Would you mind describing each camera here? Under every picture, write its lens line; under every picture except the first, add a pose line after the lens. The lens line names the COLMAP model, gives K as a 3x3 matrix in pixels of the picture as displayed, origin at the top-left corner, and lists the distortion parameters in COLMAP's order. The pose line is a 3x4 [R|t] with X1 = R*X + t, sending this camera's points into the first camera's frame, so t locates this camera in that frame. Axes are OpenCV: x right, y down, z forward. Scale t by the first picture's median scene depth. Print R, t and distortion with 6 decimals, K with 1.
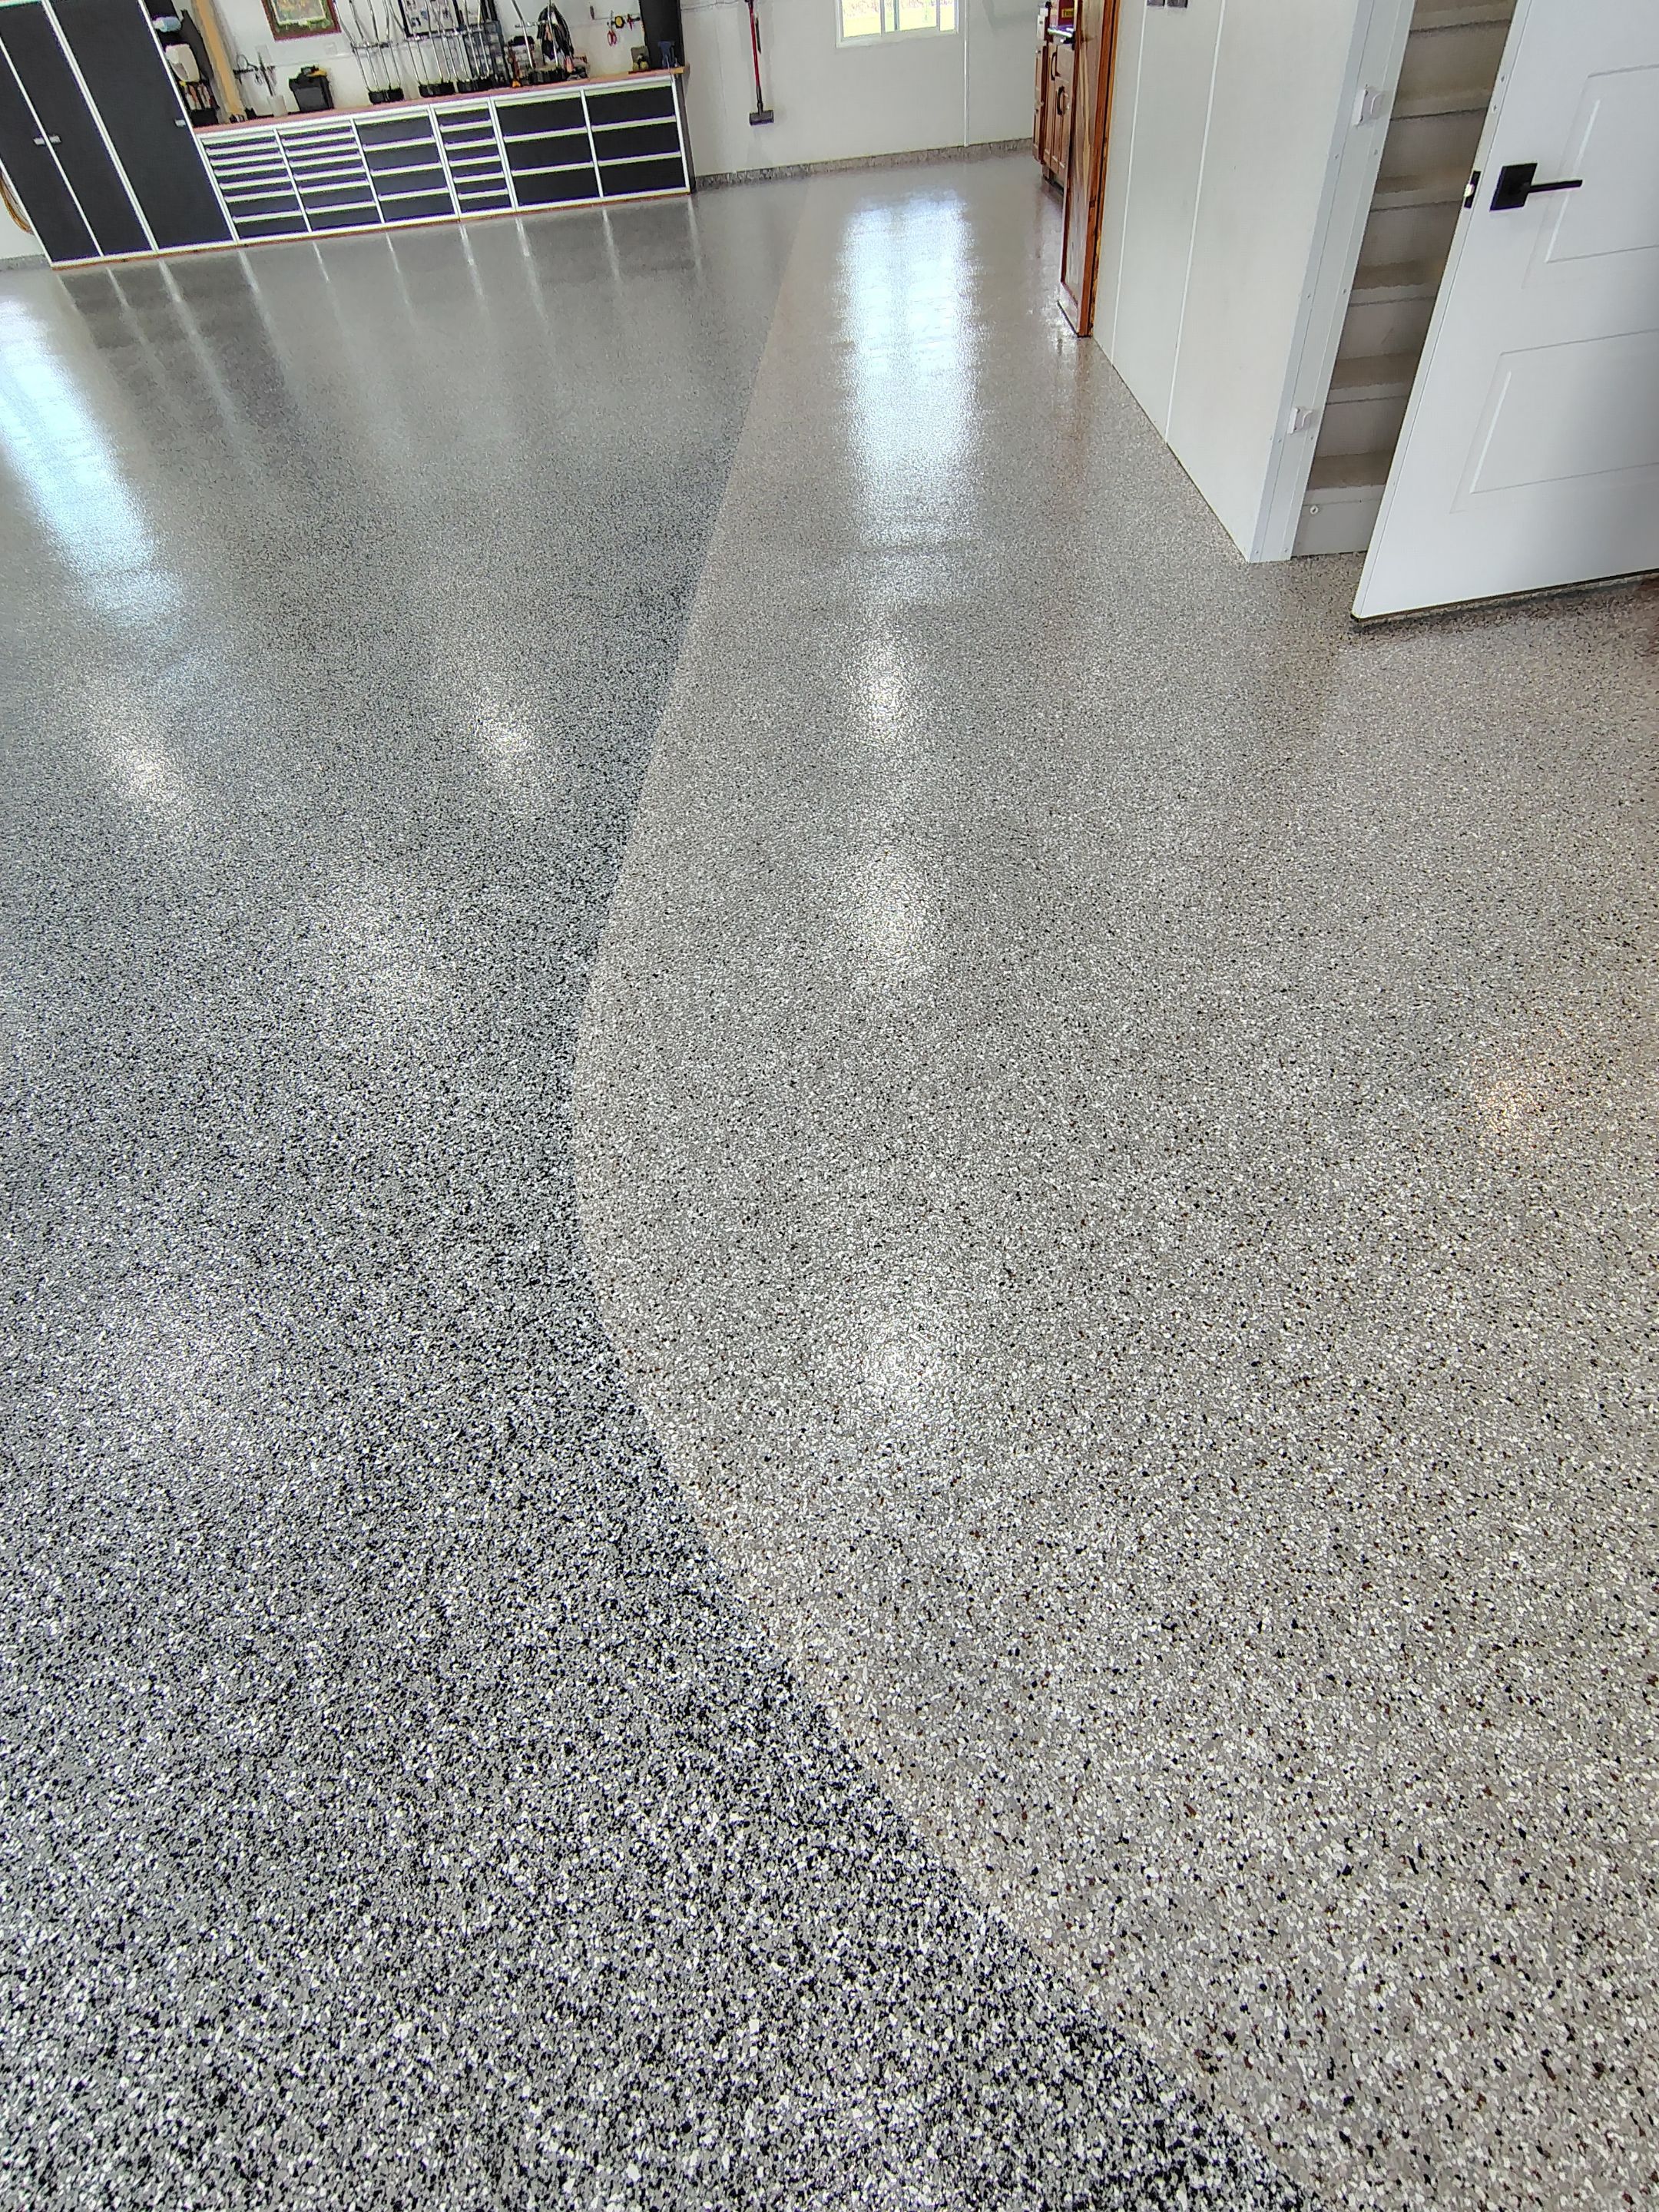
lens RADIAL K [[1032.7, 0, 827.9], [0, 1032.7, 1100.4], [0, 0, 1]] dist [-0.012967, 0.004443]
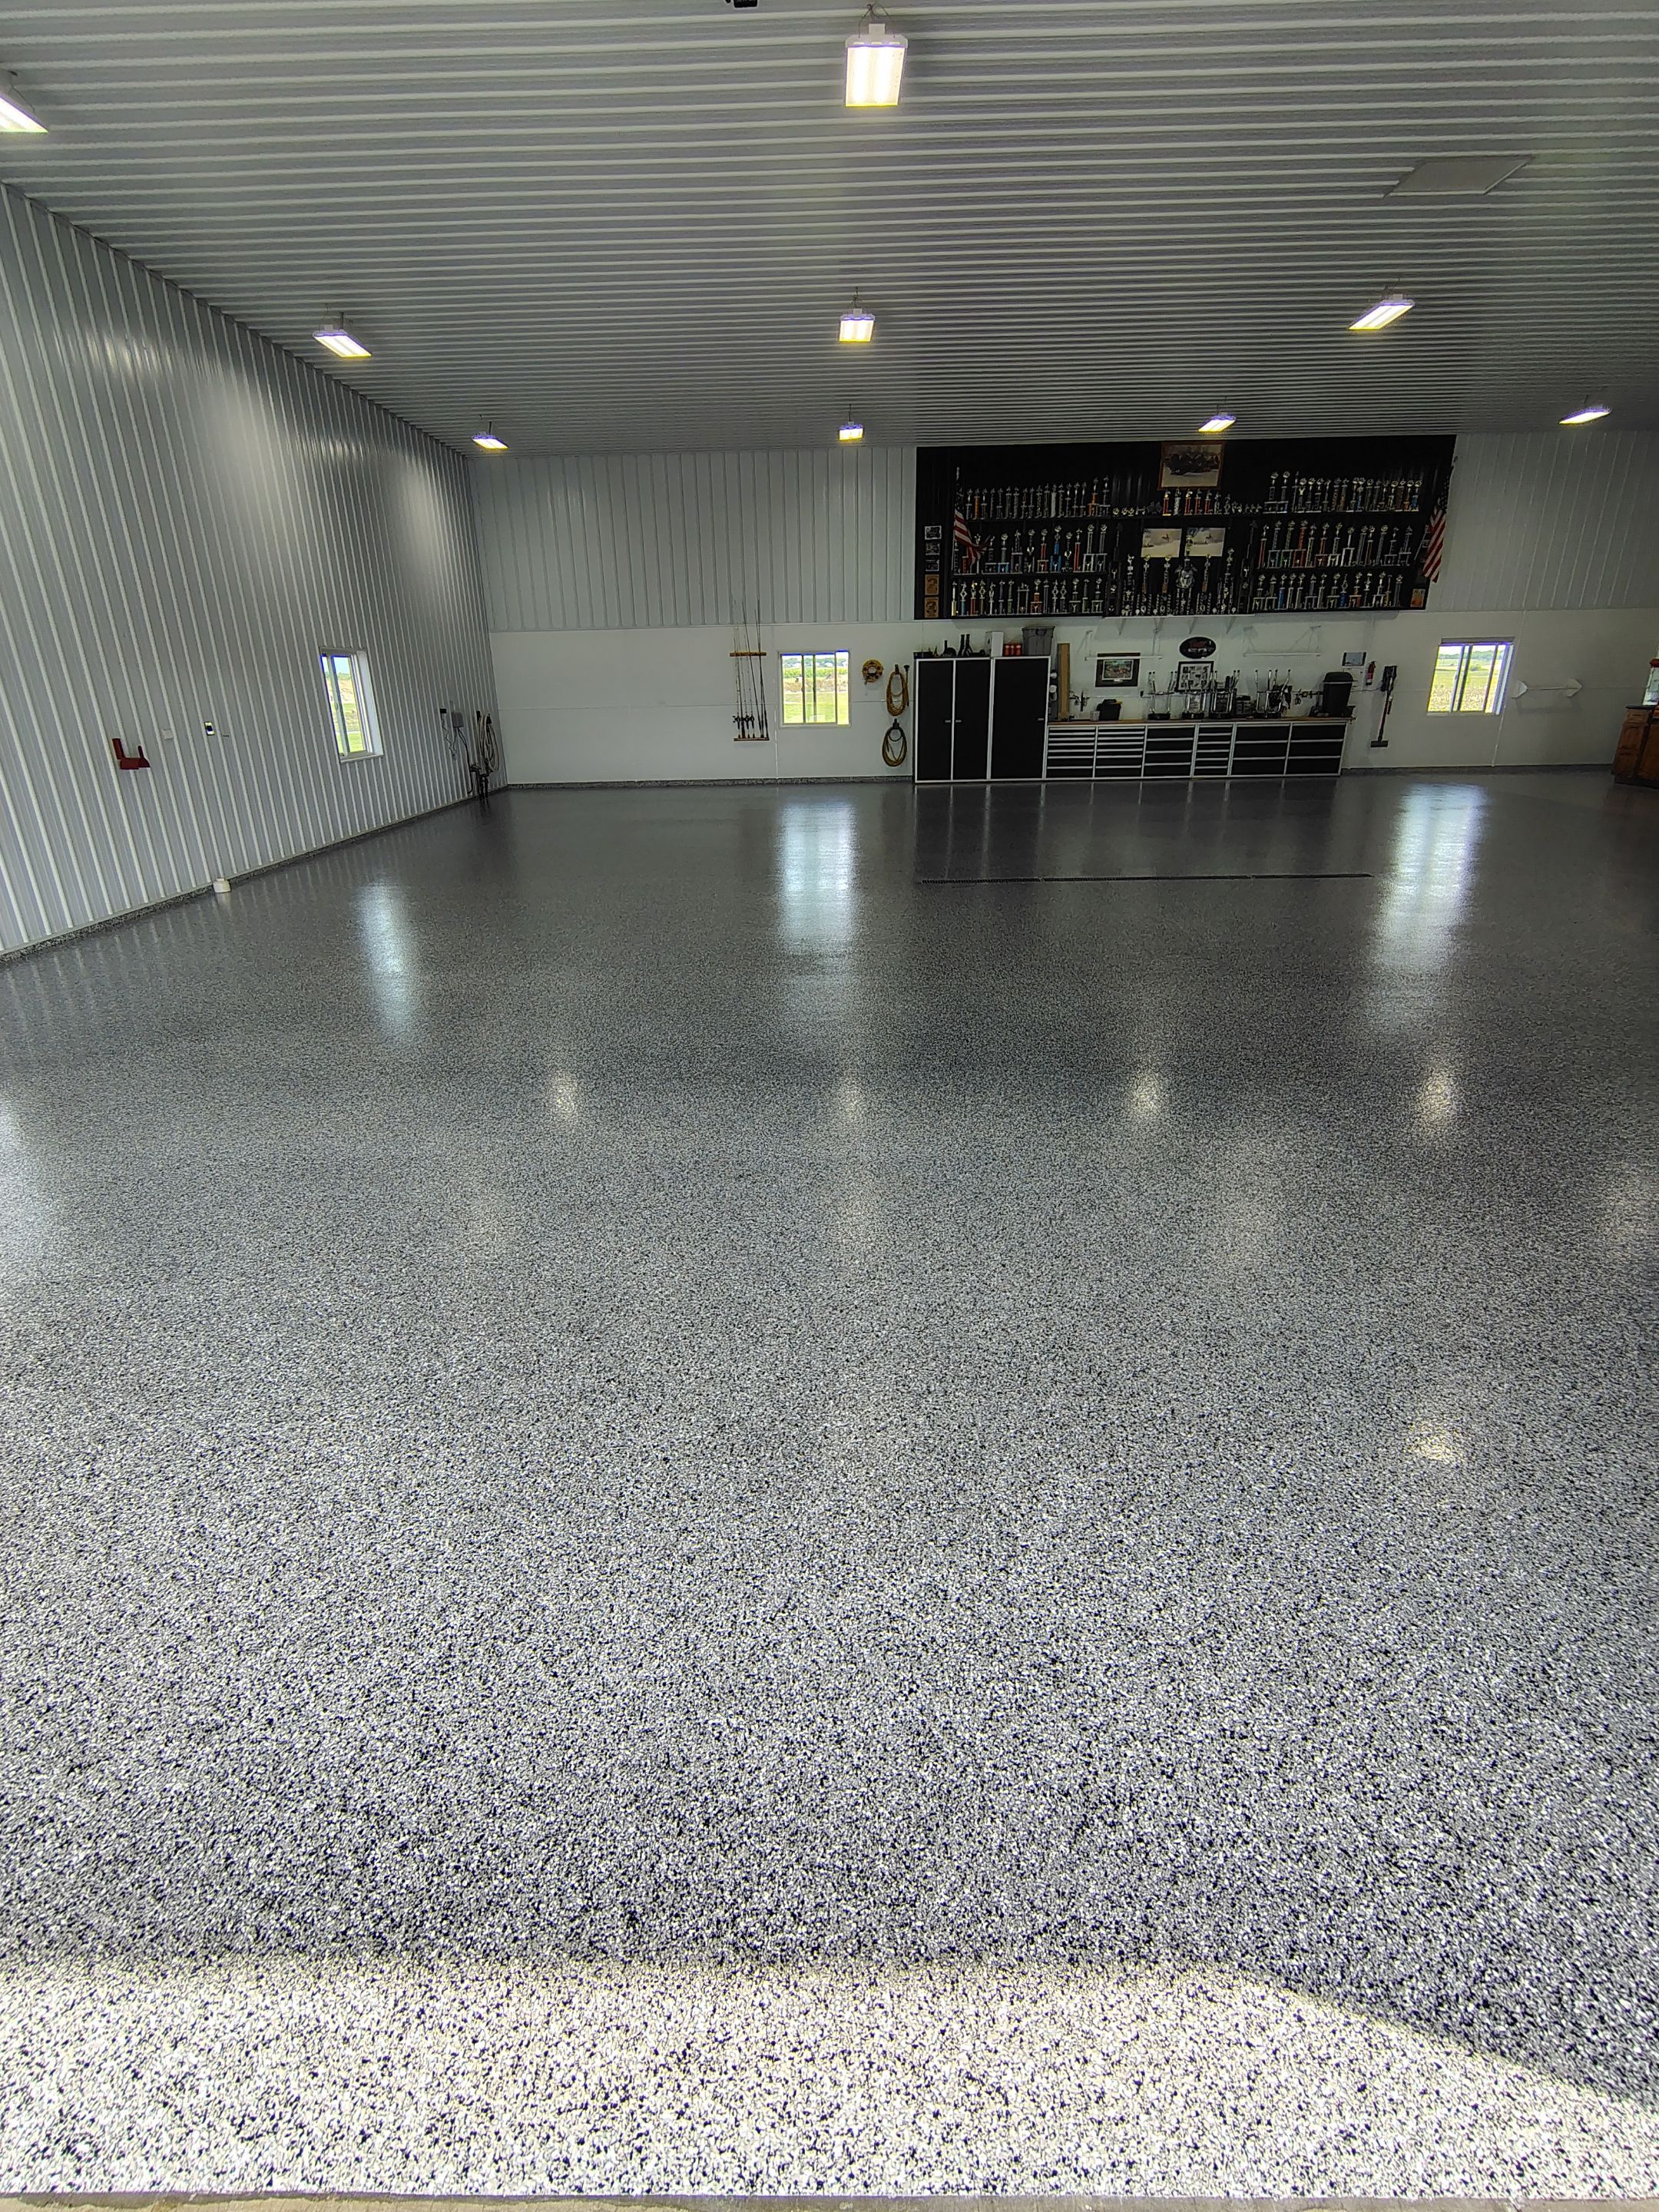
lens RADIAL K [[1032.7, 0, 812.6], [0, 1032.7, 1100.6], [0, 0, 1]] dist [-0.012967, 0.004443]
pose [[0.997670, 0.060187, 0.032121, -0.995072], [-0.041091, 0.905987, -0.421307, 0.295423], [-0.054458, 0.419006, 0.906349, -0.208913]]
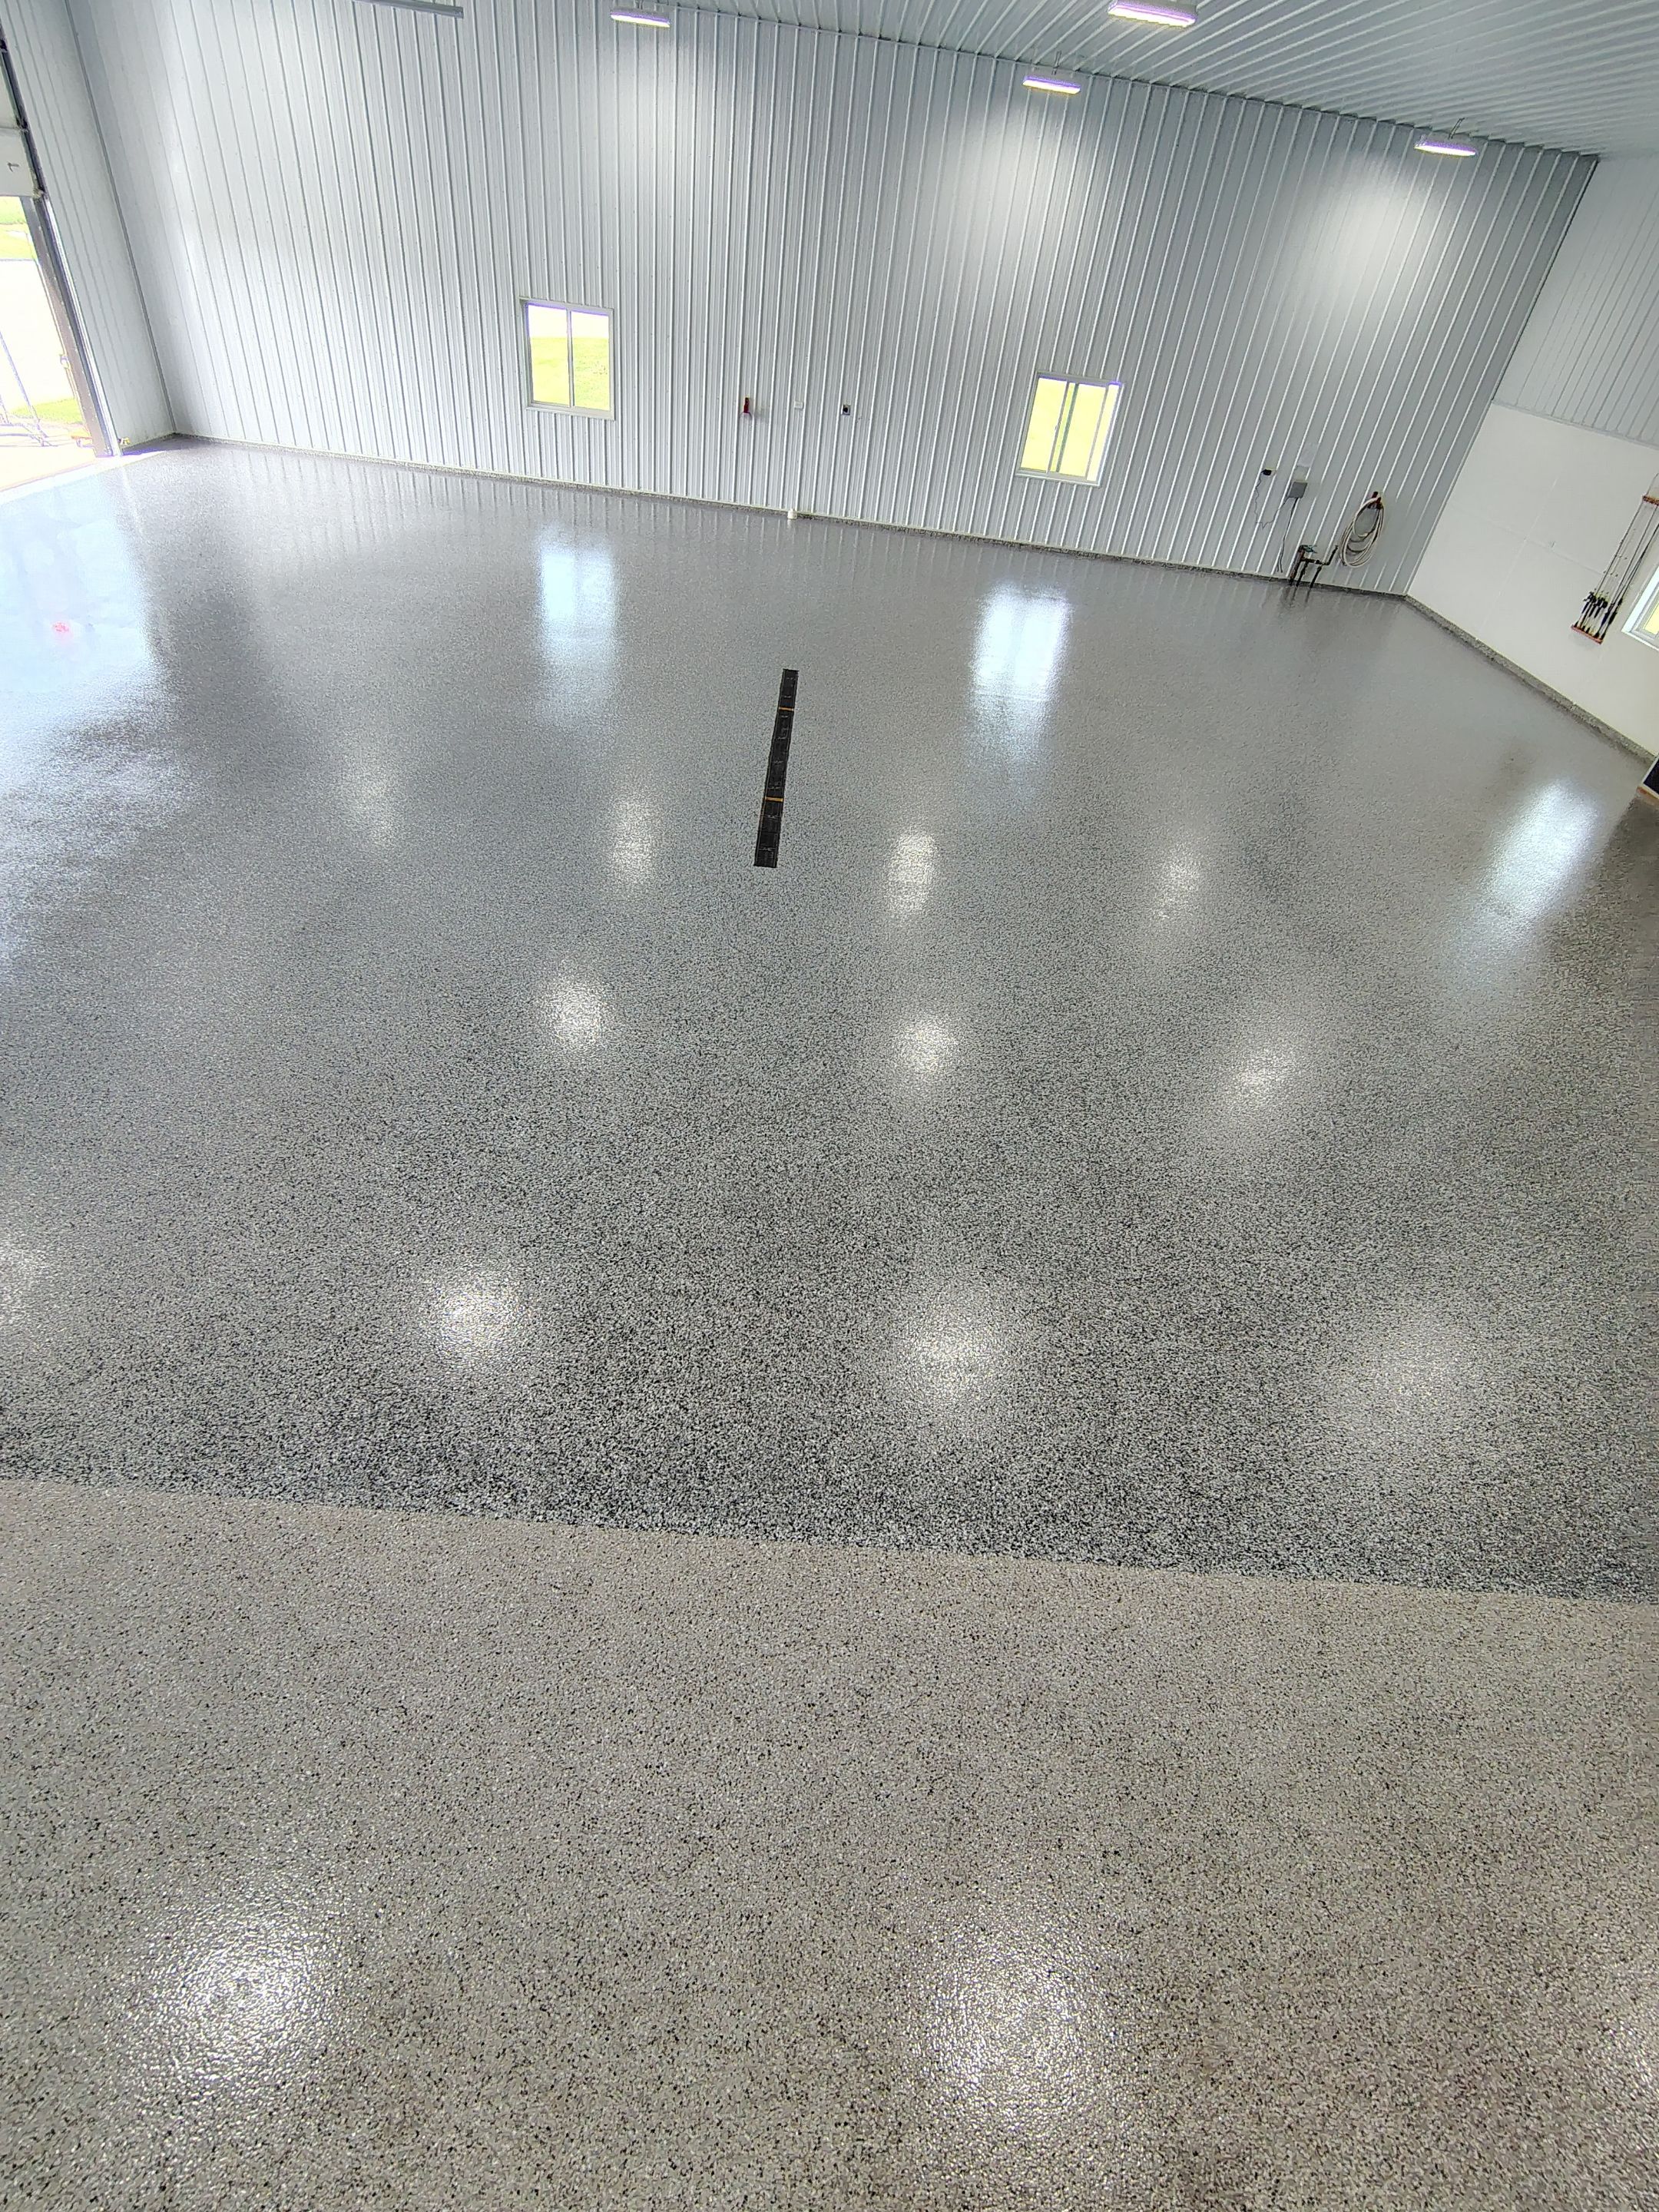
lens RADIAL K [[1032.7, 0, 823.9], [0, 1032.7, 1098.7], [0, 0, 1]] dist [-0.012967, 0.004443]
pose [[-0.007141, 0.712067, -0.702076, 0.090408], [-0.803786, 0.413582, 0.427643, -0.538853], [0.594876, 0.567372, 0.569396, 0.222453]]
